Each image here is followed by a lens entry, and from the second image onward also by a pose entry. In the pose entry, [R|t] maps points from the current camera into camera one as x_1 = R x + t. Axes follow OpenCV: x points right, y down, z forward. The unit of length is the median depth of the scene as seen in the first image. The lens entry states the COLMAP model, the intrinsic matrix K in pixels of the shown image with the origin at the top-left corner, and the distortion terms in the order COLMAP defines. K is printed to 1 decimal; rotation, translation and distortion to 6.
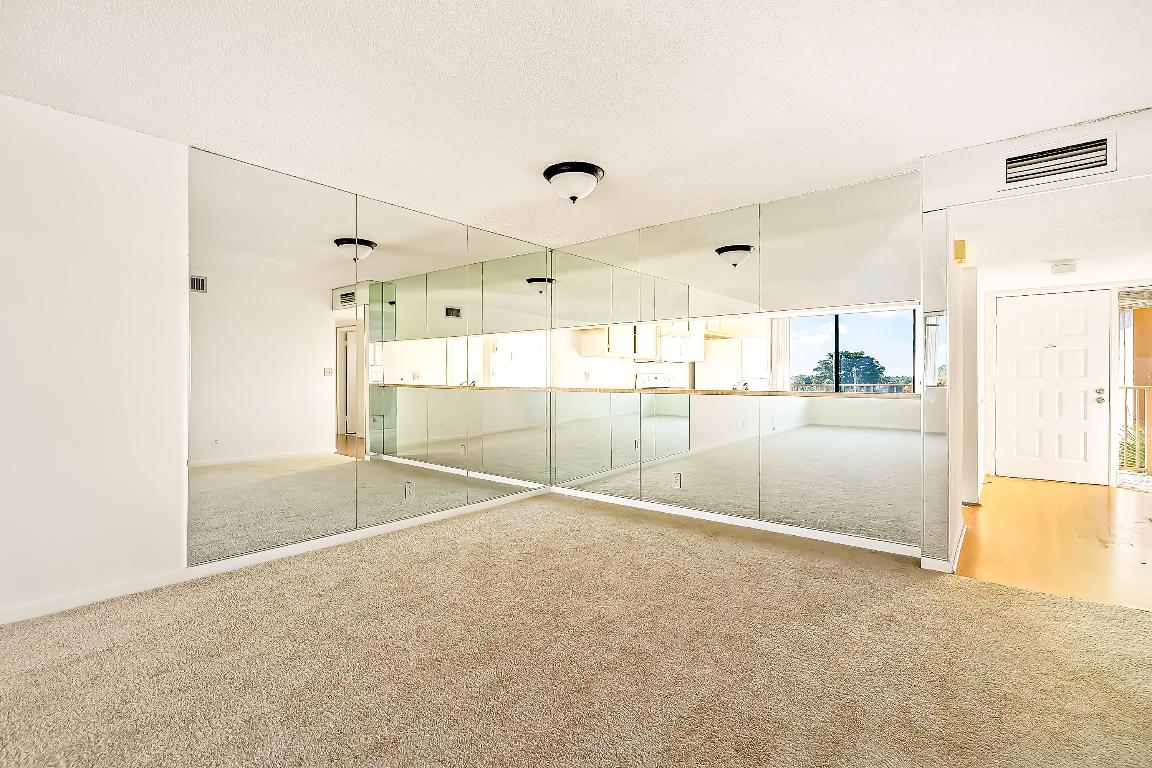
lens RADIAL K [[527.1, 0, 583.6], [0, 527.1, 382.7], [0, 0, 1]] dist [0.002400, 0.000689]
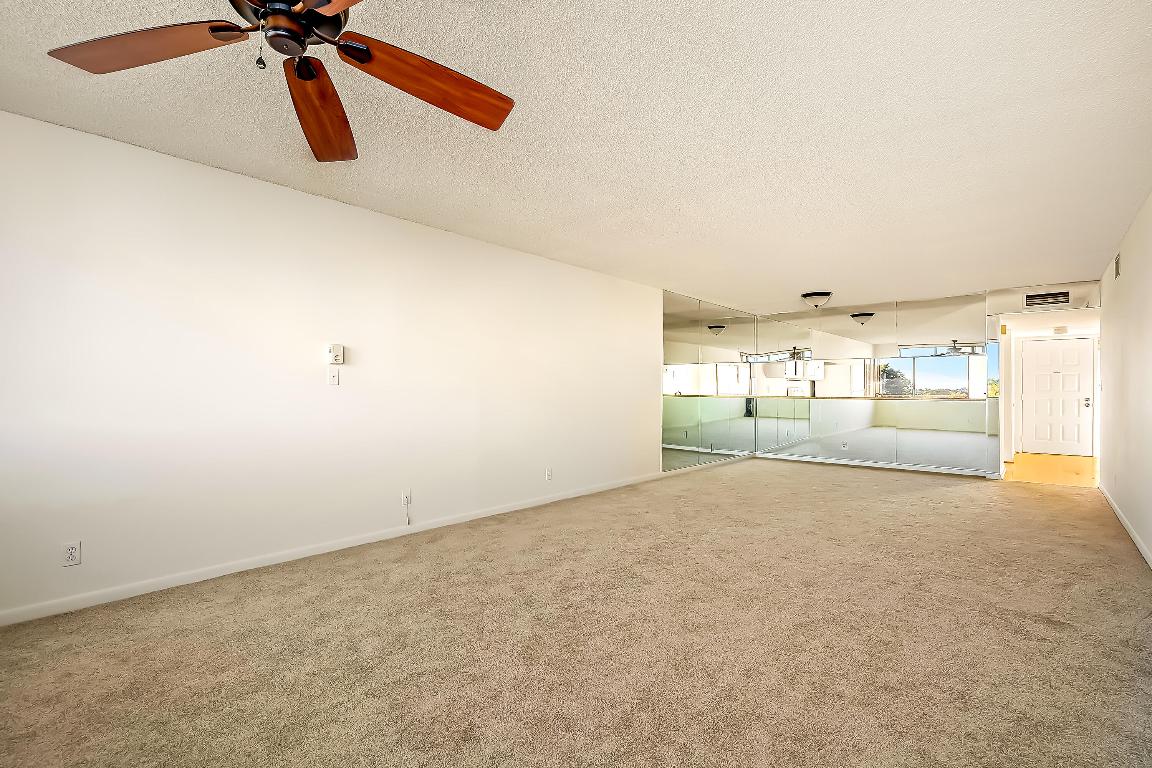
lens RADIAL K [[527.1, 0, 568.2], [0, 527.1, 384.8], [0, 0, 1]] dist [0.002400, 0.000689]
pose [[0.999062, 0.003605, -0.043143, -0.555920], [-0.004490, 0.999781, -0.020440, 0.010770], [0.043060, 0.020614, 0.998860, -0.701249]]
